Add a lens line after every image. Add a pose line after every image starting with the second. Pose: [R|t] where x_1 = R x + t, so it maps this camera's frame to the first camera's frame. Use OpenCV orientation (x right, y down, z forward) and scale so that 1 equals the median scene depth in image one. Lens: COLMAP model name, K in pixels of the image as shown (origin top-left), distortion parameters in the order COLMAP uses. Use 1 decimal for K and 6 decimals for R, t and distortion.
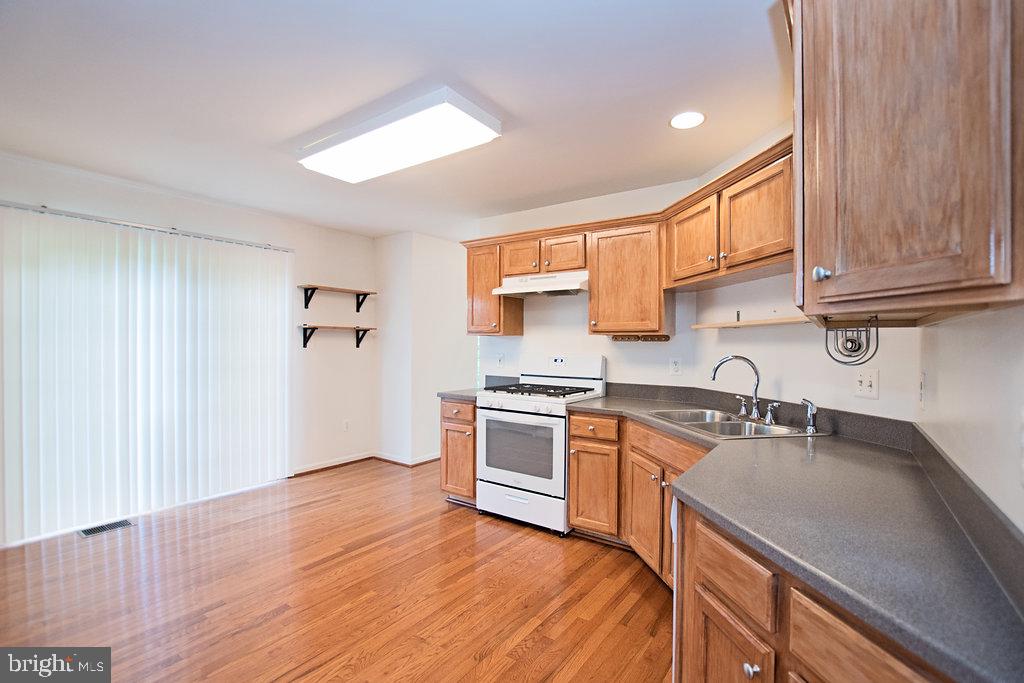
lens RADIAL K [[465.2, 0, 514.7], [0, 465.2, 346.6], [0, 0, 1]] dist [-0.031673, 0.000254]
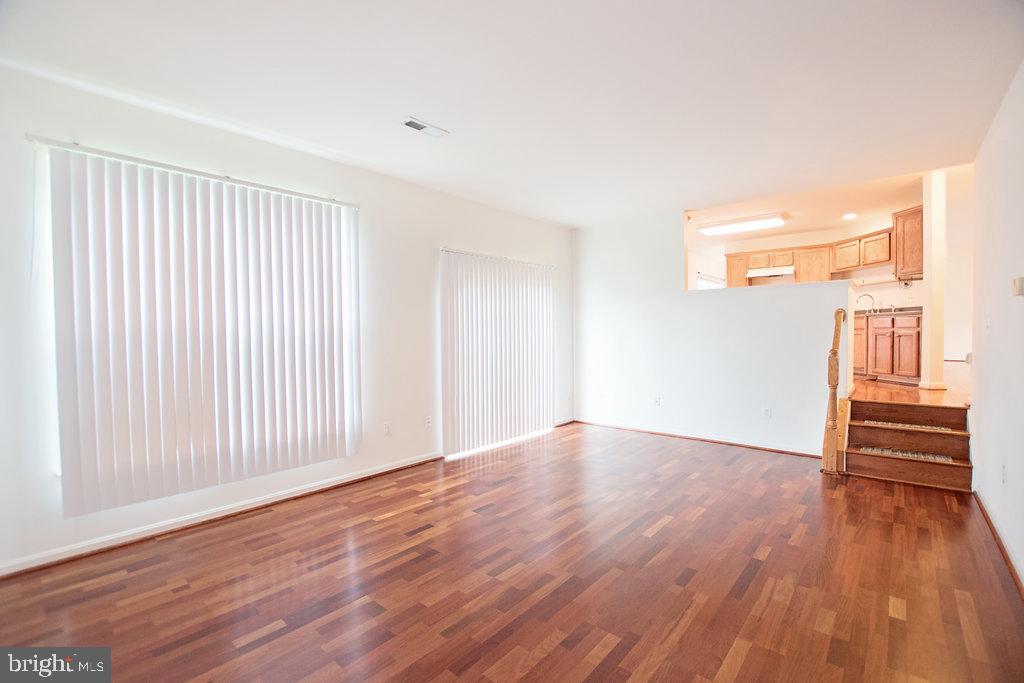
lens RADIAL K [[465.2, 0, 514.7], [0, 465.2, 346.6], [0, 0, 1]] dist [-0.031673, 0.000254]
pose [[0.995843, -0.016400, -0.089602, -1.199036], [0.018379, 0.999604, 0.021305, 0.197230], [0.089217, -0.022863, 0.995750, -1.687985]]
